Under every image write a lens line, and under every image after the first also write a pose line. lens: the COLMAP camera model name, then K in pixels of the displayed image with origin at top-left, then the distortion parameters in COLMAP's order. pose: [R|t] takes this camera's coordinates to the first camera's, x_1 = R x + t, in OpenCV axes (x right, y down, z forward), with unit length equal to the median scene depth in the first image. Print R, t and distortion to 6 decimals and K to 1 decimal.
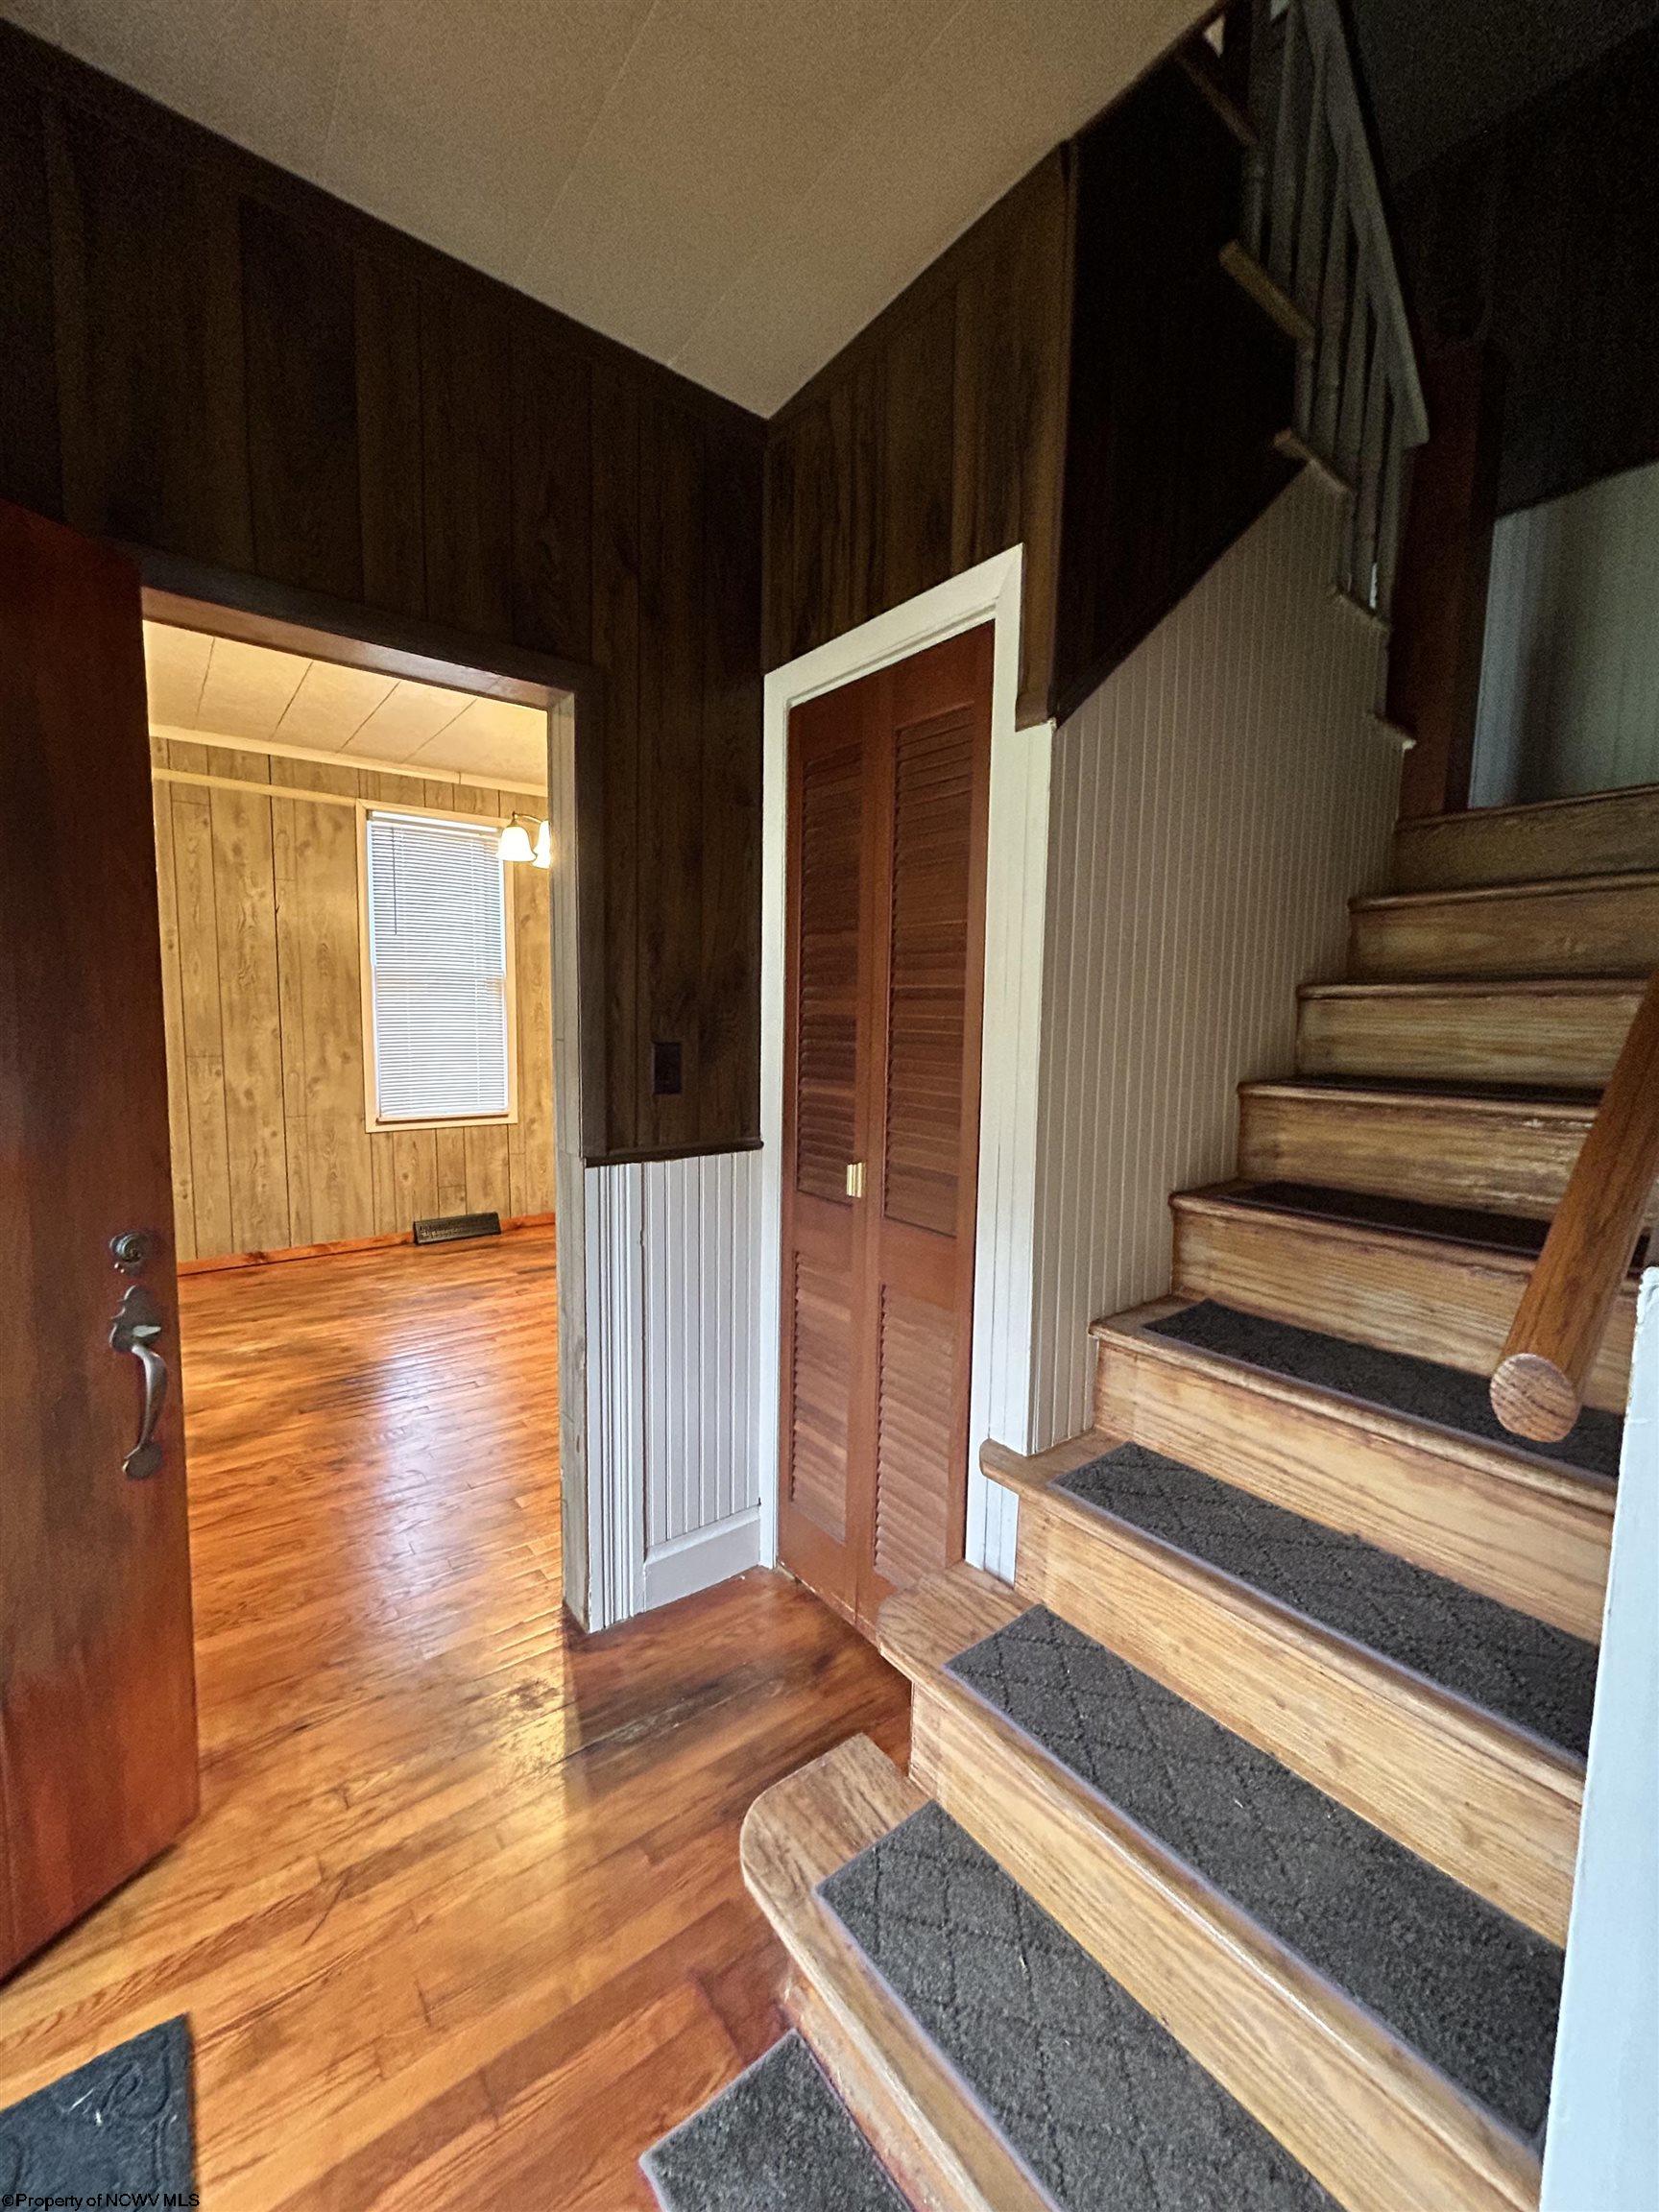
lens RADIAL K [[889.4, 0, 829.5], [0, 889.4, 1106.0], [0, 0, 1]] dist [-0.000595, 0.000107]
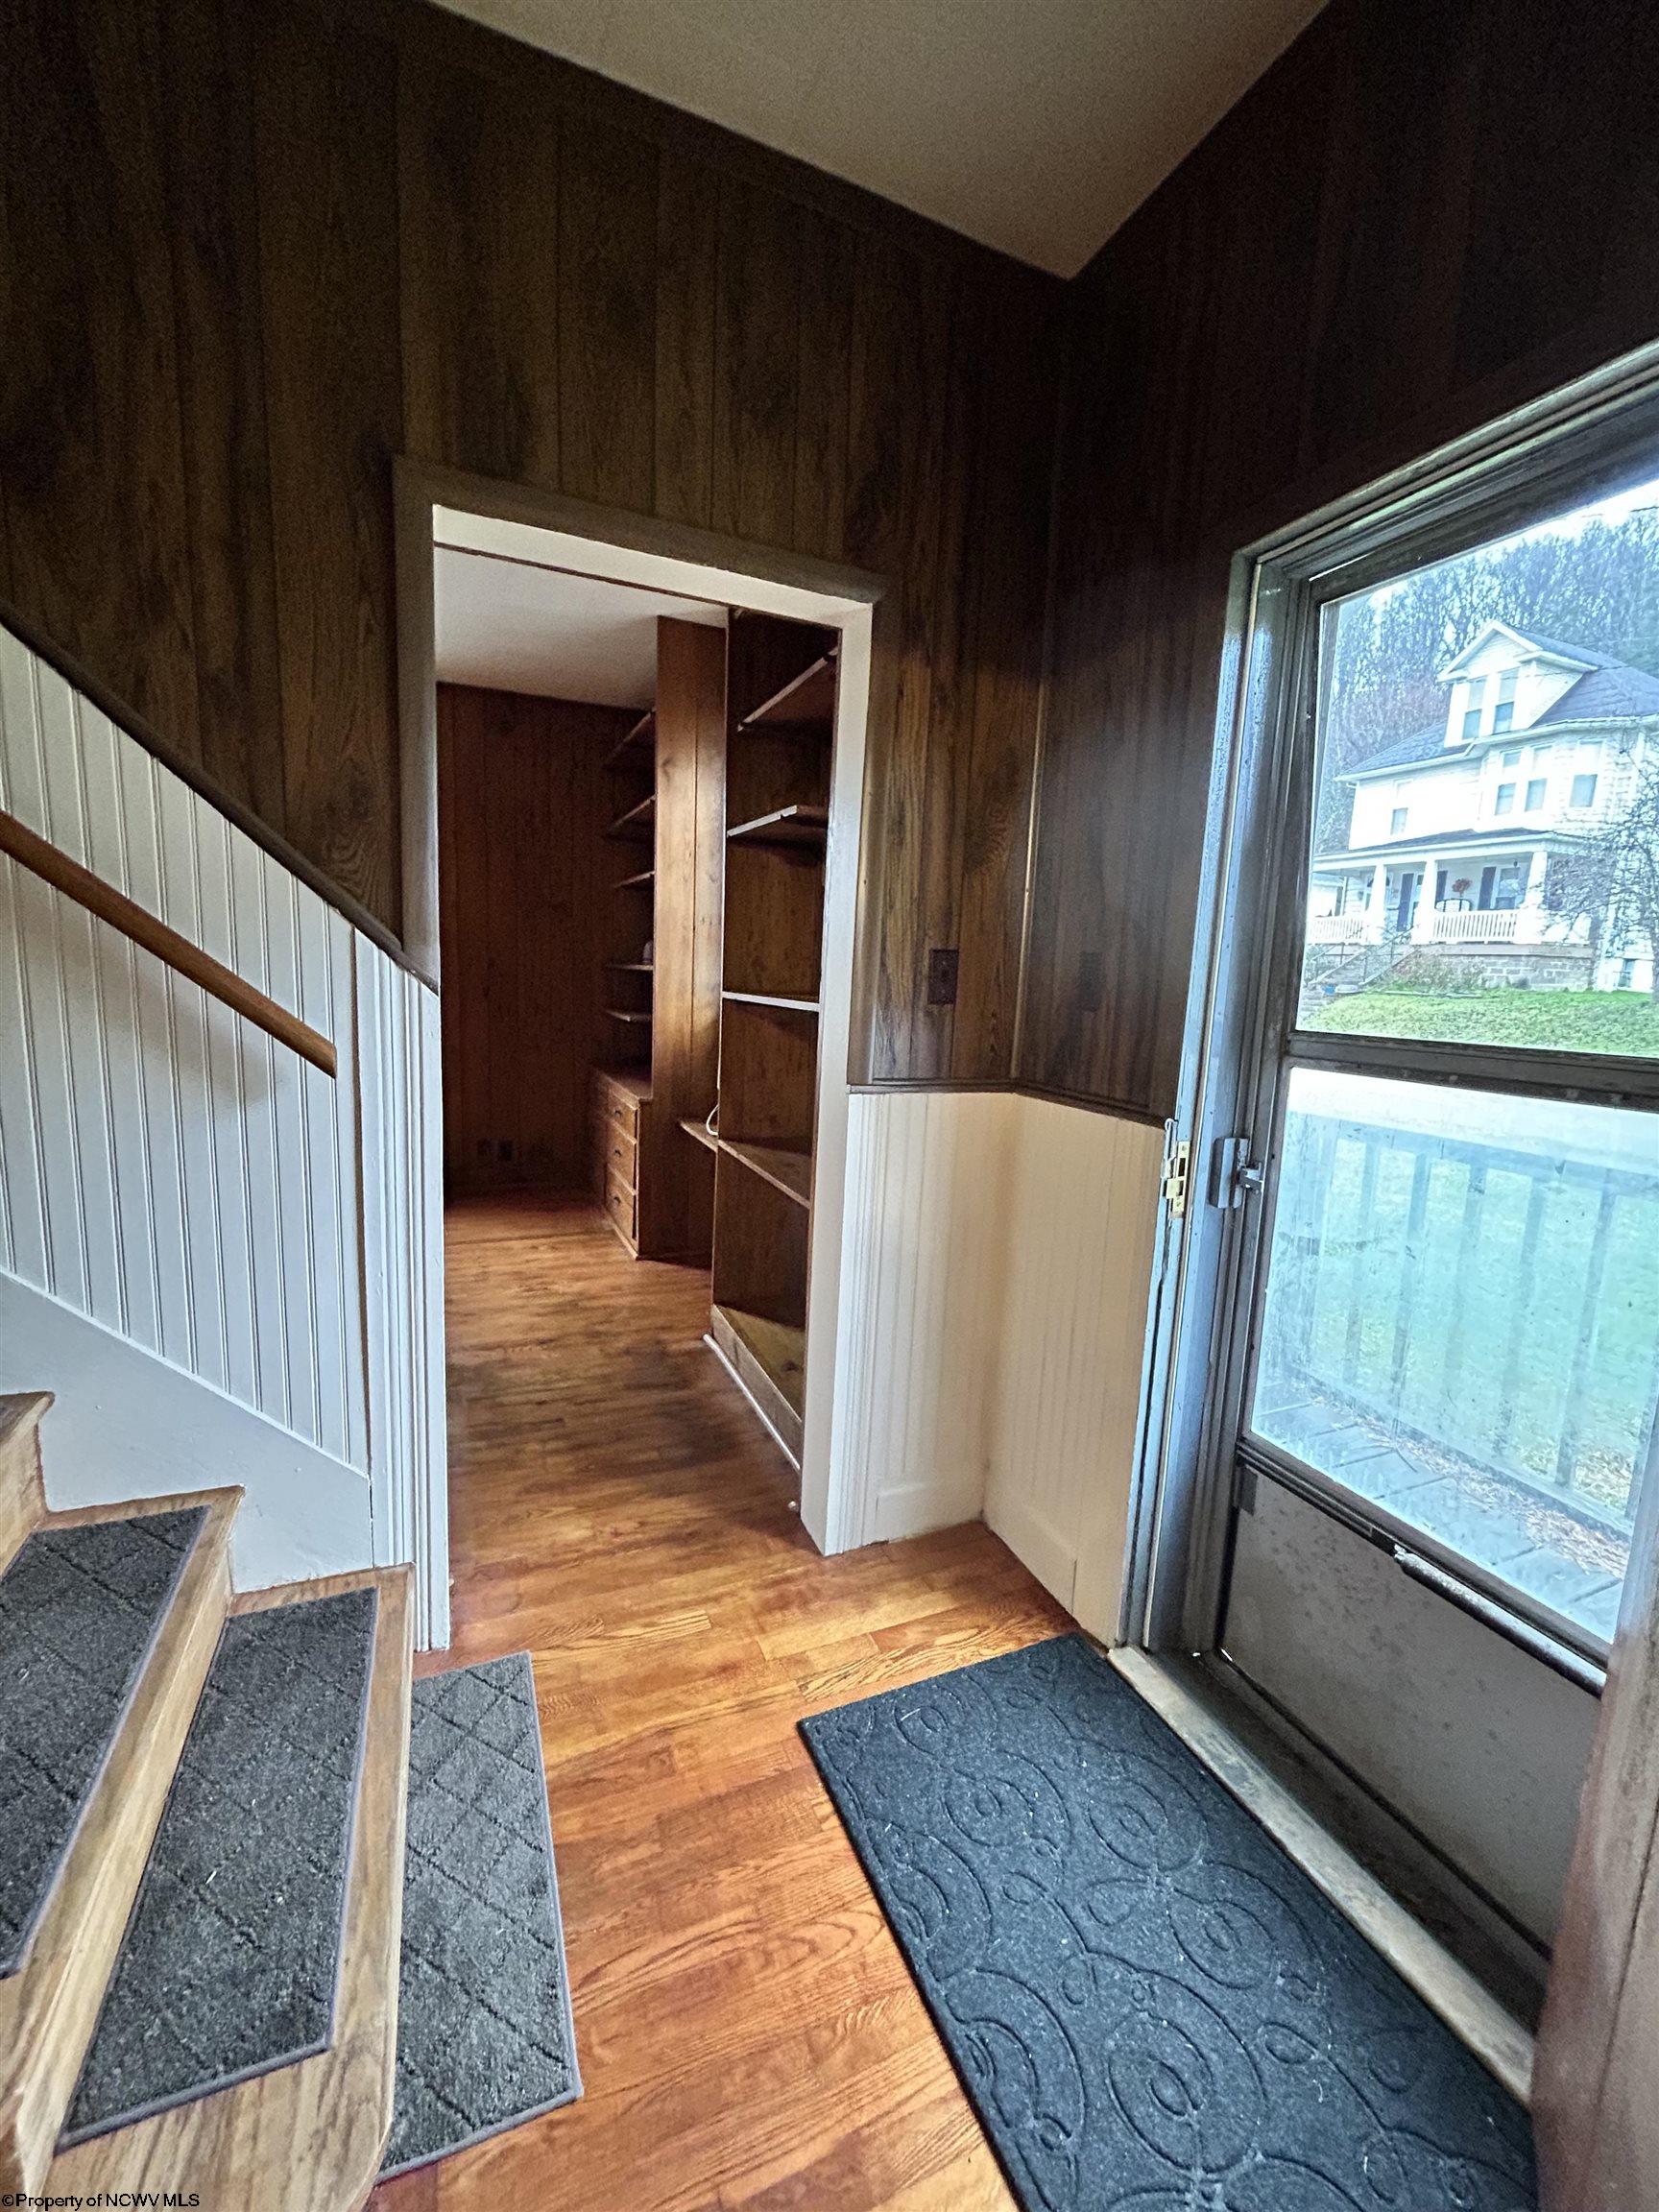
lens RADIAL K [[889.4, 0, 829.5], [0, 889.4, 1106.0], [0, 0, 1]] dist [-0.000595, 0.000107]
pose [[-0.964814, -0.095405, 0.245014, -0.542408], [-0.033179, 0.968575, 0.246500, -0.100521], [-0.260832, 0.229697, -0.937660, 1.424853]]
